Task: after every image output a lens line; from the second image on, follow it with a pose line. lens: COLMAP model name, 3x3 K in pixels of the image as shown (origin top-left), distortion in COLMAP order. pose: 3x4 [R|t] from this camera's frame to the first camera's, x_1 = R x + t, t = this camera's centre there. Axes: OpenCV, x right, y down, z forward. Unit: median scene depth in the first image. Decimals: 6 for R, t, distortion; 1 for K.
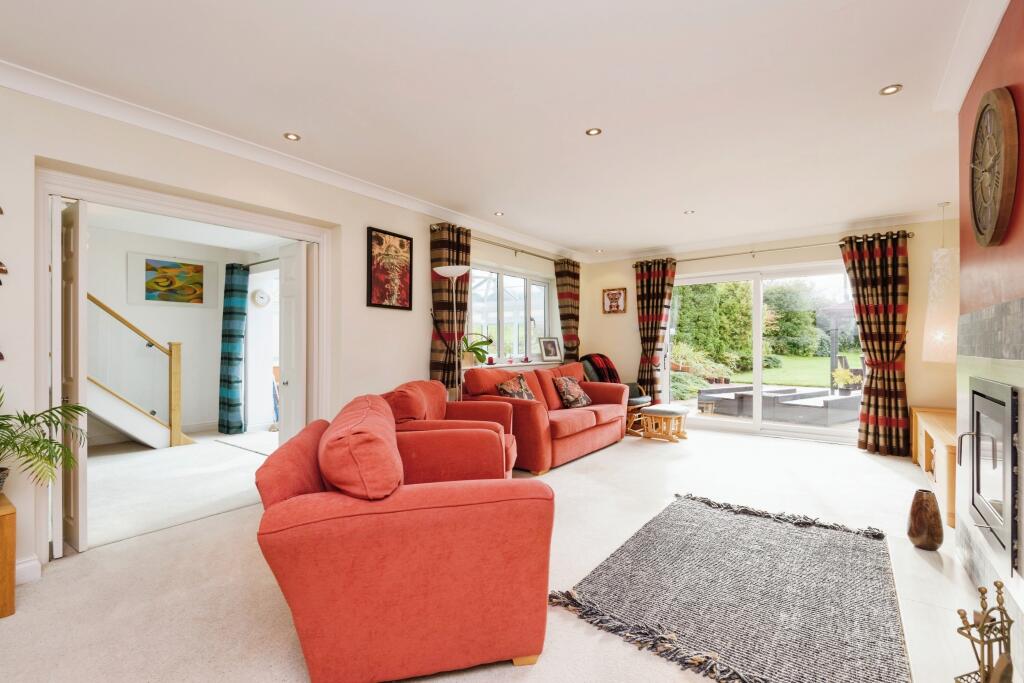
lens RADIAL K [[461.1, 0, 508.6], [0, 461.1, 341.8], [0, 0, 1]] dist [0.002751, -0.002292]
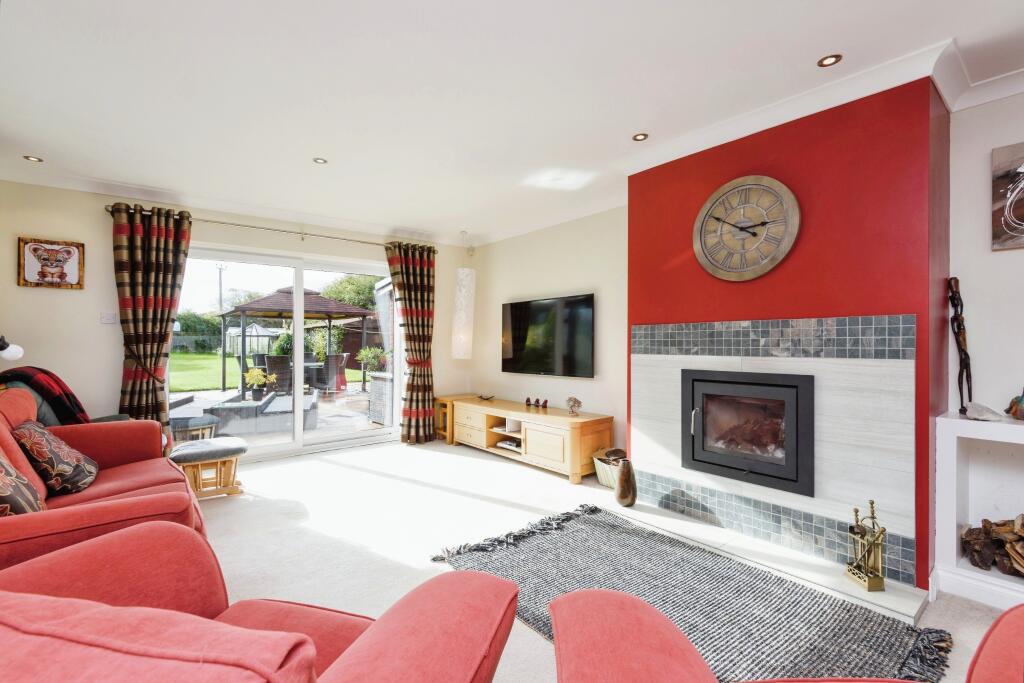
lens RADIAL K [[461.1, 0, 512.1], [0, 461.1, 341.9], [0, 0, 1]] dist [0.002751, -0.002292]
pose [[0.234089, -0.002776, 0.972211, -0.218570], [-0.004708, 0.999981, 0.003989, -0.006716], [-0.972204, -0.005511, 0.234072, 0.512047]]
